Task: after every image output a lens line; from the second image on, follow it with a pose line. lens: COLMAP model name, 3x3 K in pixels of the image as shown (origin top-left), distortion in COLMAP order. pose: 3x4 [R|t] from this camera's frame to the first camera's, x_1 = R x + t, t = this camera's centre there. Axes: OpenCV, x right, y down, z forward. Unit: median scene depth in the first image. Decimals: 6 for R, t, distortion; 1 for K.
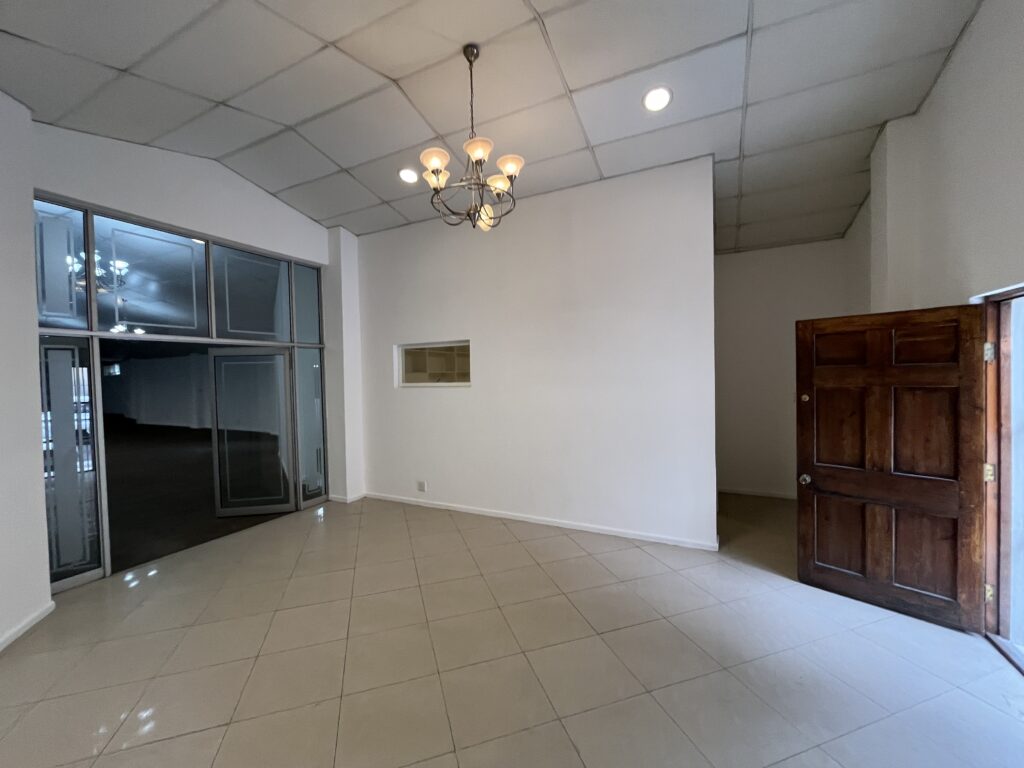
lens RADIAL K [[414.7, 0, 513.0], [0, 414.7, 379.8], [0, 0, 1]] dist [0.002287, -0.000282]
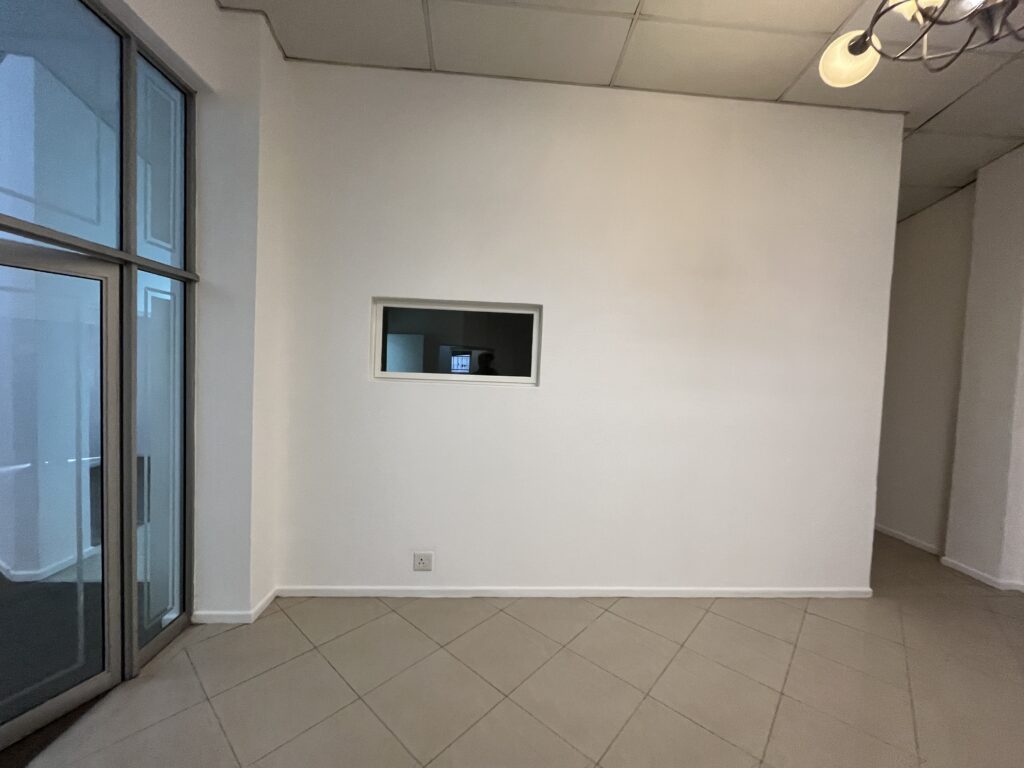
lens RADIAL K [[414.7, 0, 511.2], [0, 414.7, 385.6], [0, 0, 1]] dist [0.002287, -0.000282]
pose [[0.862868, 0.040027, 0.503842, -0.407820], [-0.051534, 0.998631, 0.008921, 0.013882], [-0.502796, -0.033662, 0.863750, 0.478514]]
